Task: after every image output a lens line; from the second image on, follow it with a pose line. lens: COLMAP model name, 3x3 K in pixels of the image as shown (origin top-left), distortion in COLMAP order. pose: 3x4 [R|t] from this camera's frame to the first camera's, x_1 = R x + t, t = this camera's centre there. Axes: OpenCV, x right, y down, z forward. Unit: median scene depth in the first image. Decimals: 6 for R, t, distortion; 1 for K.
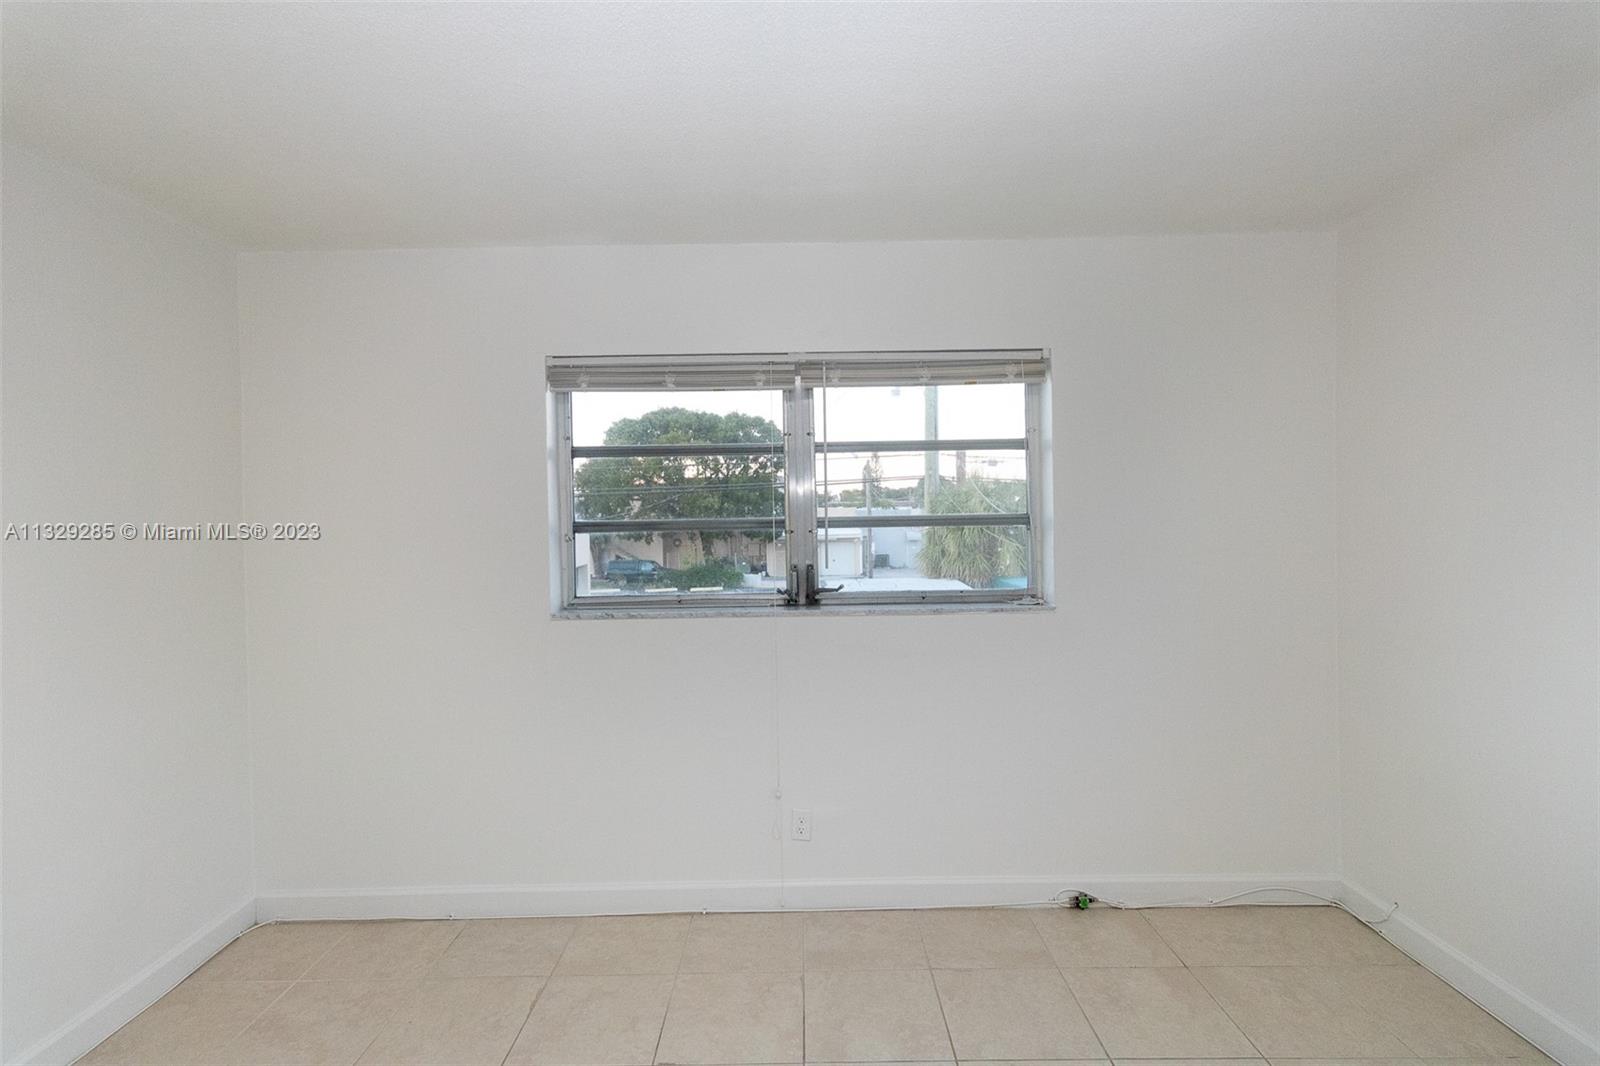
lens RADIAL K [[732.6, 0, 800.0], [0, 732.6, 533.0], [0, 0, 1]] dist [-0.000251, 0.000377]
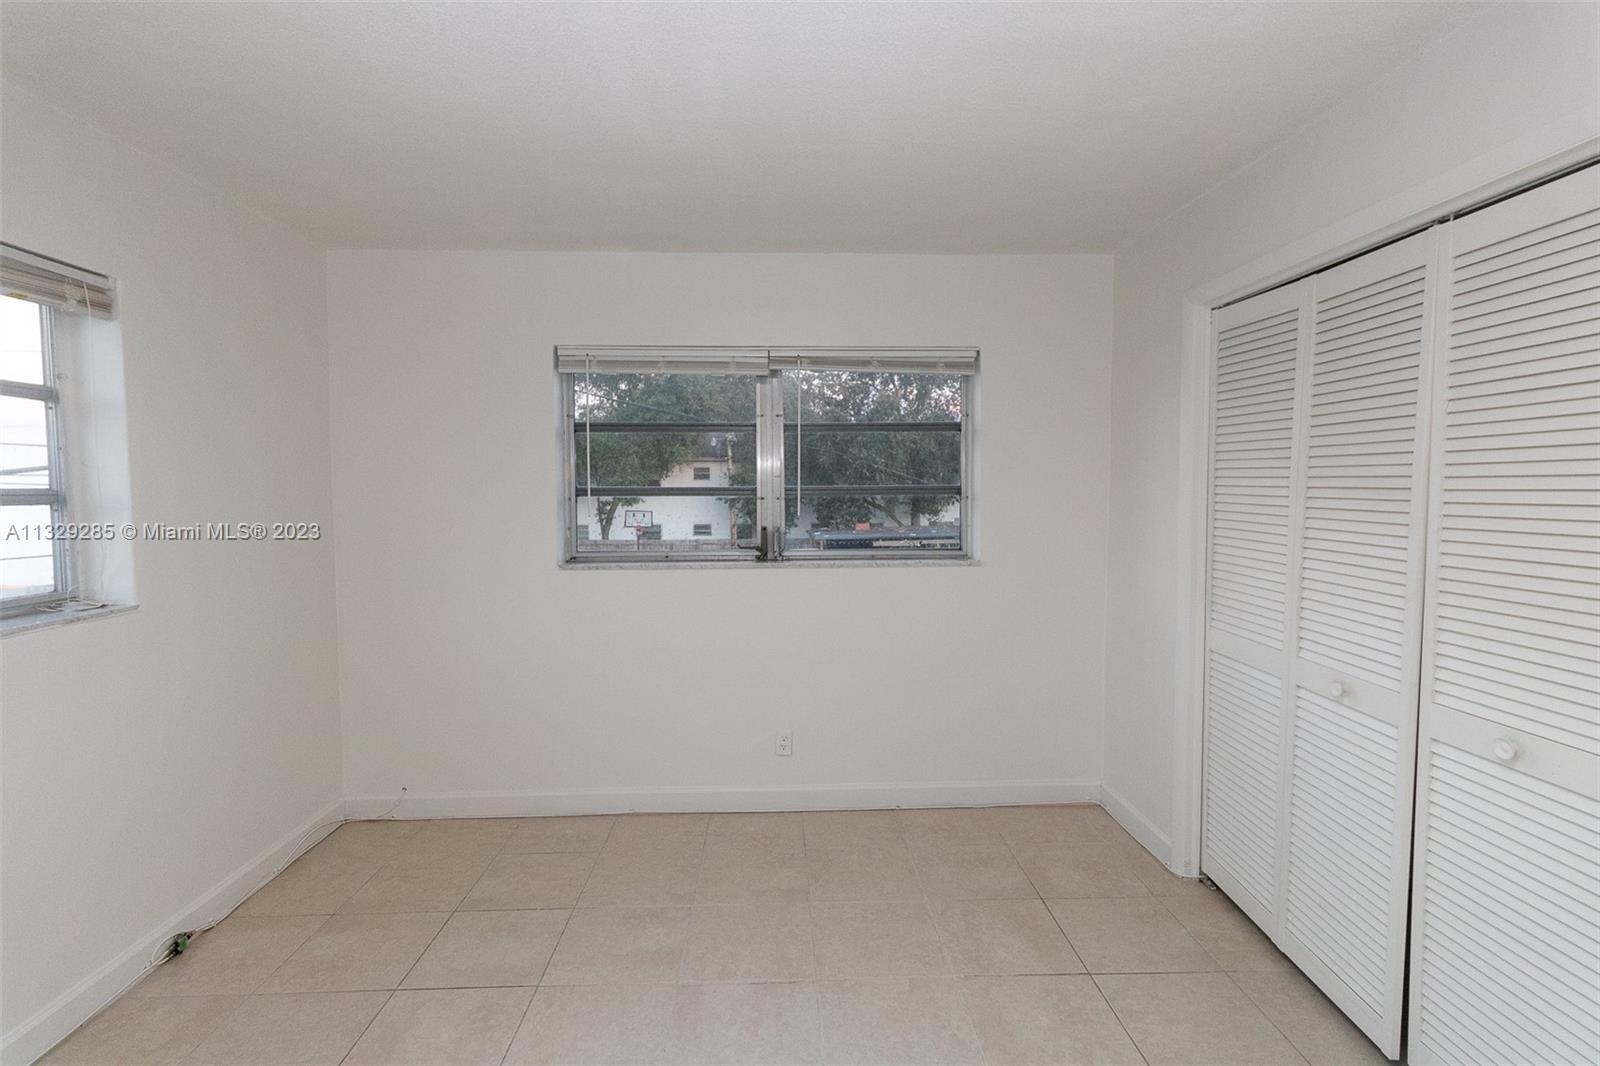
lens RADIAL K [[732.6, 0, 800.0], [0, 732.6, 533.0], [0, 0, 1]] dist [-0.000251, 0.000377]
pose [[-0.042156, -0.037365, 0.998412, -0.485143], [0.021278, 0.999040, 0.038287, 0.006252], [-0.998884, 0.022858, -0.041320, 0.302905]]
